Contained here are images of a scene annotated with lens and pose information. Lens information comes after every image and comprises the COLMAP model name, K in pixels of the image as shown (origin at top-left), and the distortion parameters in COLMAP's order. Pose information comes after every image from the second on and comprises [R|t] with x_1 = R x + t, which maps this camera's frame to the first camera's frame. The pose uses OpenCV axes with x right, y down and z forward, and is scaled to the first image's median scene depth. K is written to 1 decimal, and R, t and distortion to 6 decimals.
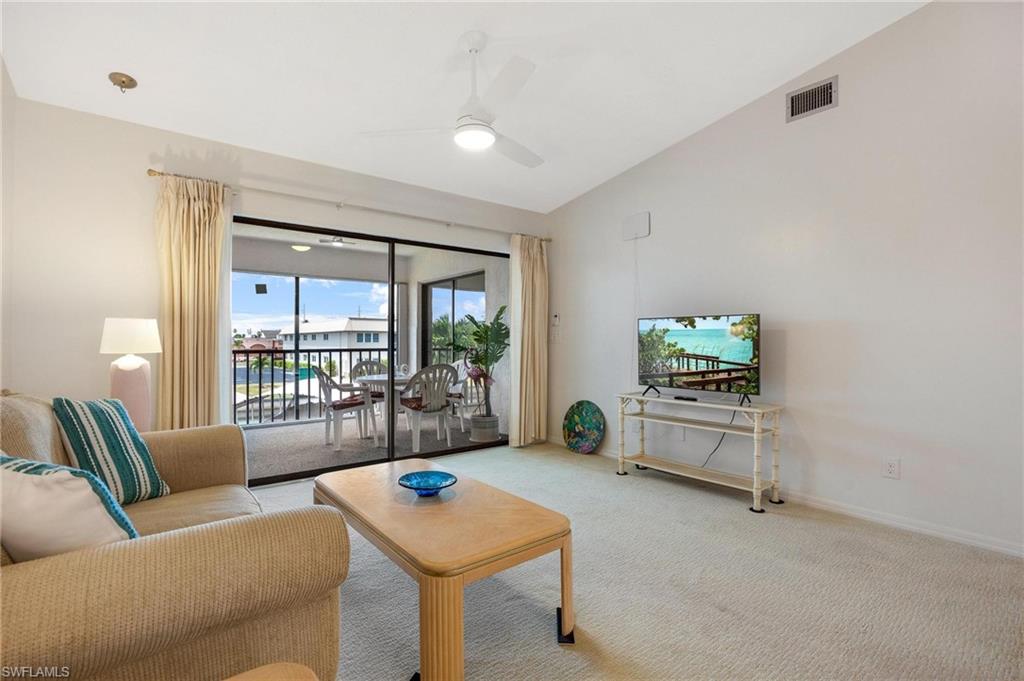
lens RADIAL K [[450.8, 0, 512.0], [0, 450.8, 340.5], [0, 0, 1]] dist [-0.008102, 0.000281]
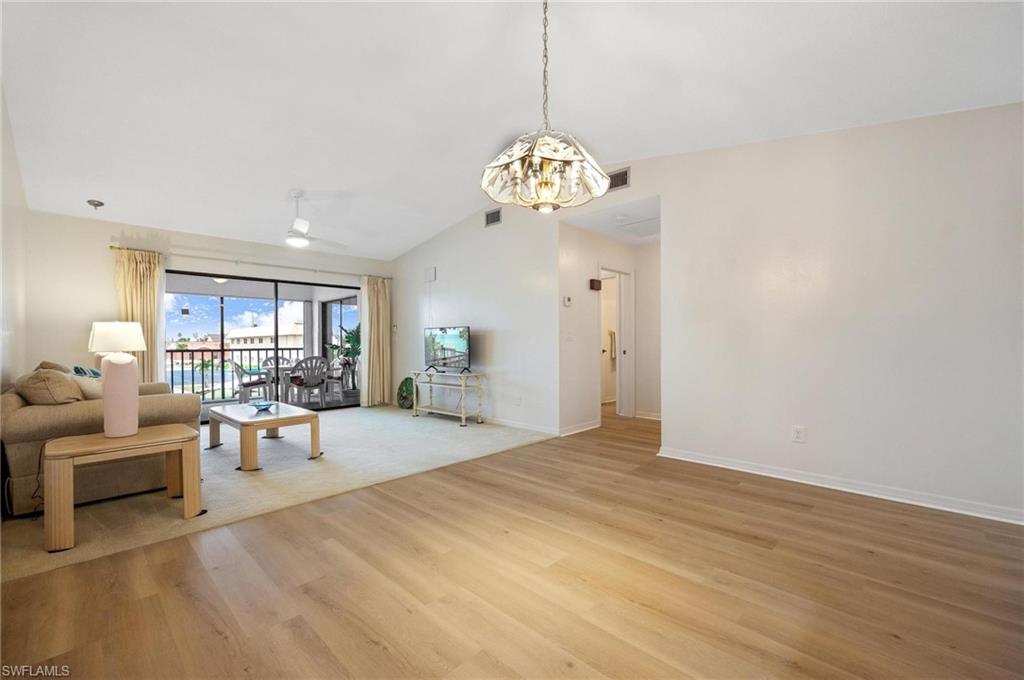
lens RADIAL K [[421.9, 0, 530.3], [0, 421.9, 345.7], [0, 0, 1]] dist [0.018364, -0.000054]
pose [[0.991197, -0.006850, 0.132214, 0.486378], [0.005901, 0.999954, 0.007568, 0.009873], [-0.132260, -0.006721, 0.991192, -0.723798]]
